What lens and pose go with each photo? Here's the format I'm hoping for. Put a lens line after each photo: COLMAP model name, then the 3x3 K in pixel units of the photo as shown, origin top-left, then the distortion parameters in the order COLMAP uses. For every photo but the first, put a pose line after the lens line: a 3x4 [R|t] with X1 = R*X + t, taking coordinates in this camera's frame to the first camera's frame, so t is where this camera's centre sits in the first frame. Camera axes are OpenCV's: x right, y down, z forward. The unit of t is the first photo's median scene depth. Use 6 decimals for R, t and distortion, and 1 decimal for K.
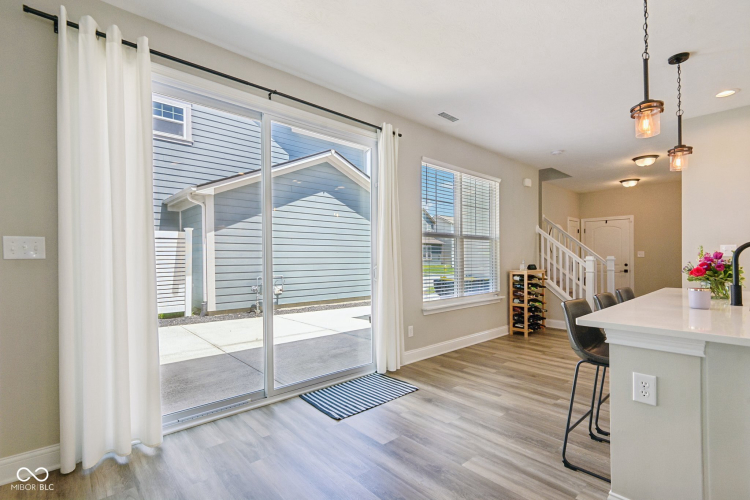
lens RADIAL K [[344.9, 0, 372.2], [0, 344.9, 258.1], [0, 0, 1]] dist [-0.015937, -0.001448]
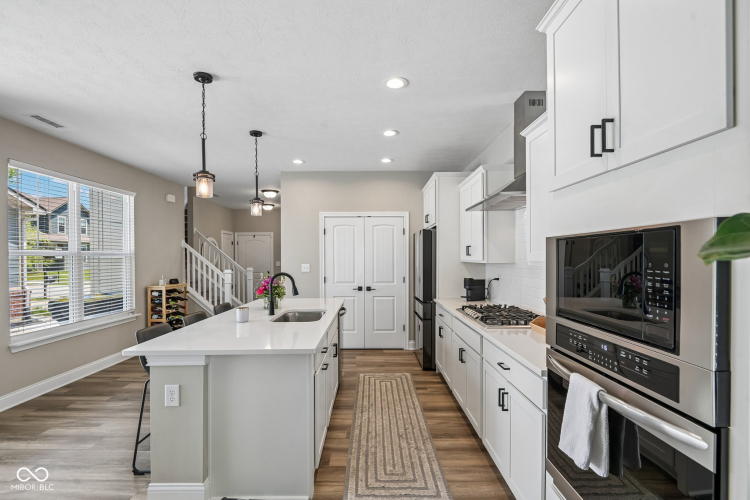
lens RADIAL K [[344.9, 0, 373.1], [0, 344.9, 254.8], [0, 0, 1]] dist [-0.015937, -0.001448]
pose [[0.656334, 0.002864, 0.754465, 0.104463], [0.005878, 0.999943, -0.008910, -0.053612], [-0.754448, 0.010283, 0.656280, -0.168172]]
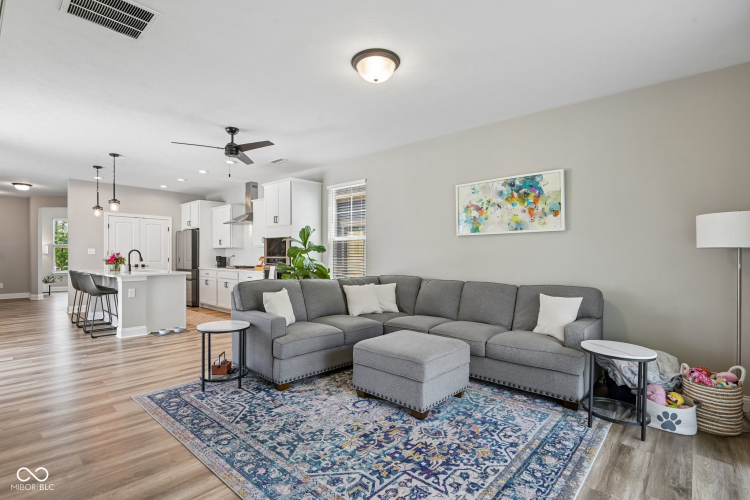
lens RADIAL K [[360.4, 0, 367.9], [0, 360.4, 255.7], [0, 0, 1]] dist [-0.016498, 0.000168]
pose [[-0.112285, -0.002856, 0.993672, -1.026594], [-0.000240, 0.999996, 0.002847, -0.004151], [-0.993676, 0.000081, -0.112285, -0.329683]]
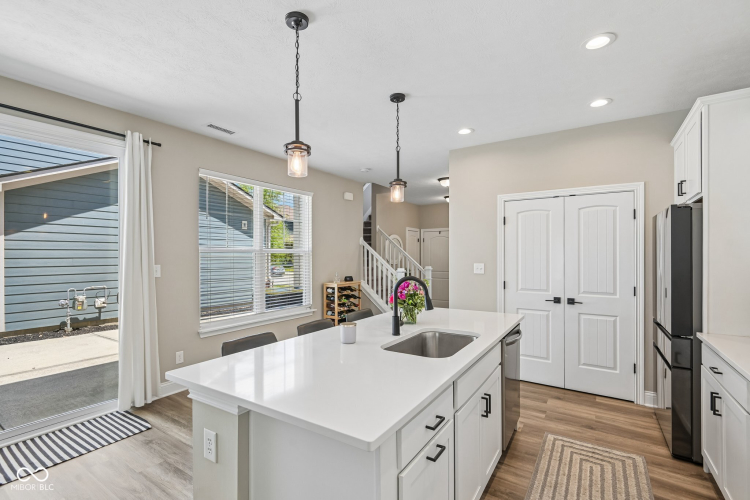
lens RADIAL K [[344.9, 0, 374.2], [0, 344.9, 249.7], [0, 0, 1]] dist [-0.015937, -0.001448]
pose [[0.963447, 0.005711, 0.267837, 0.340993], [-0.000359, 0.999799, -0.020026, -0.052446], [-0.267898, 0.019198, 0.963256, -0.022382]]
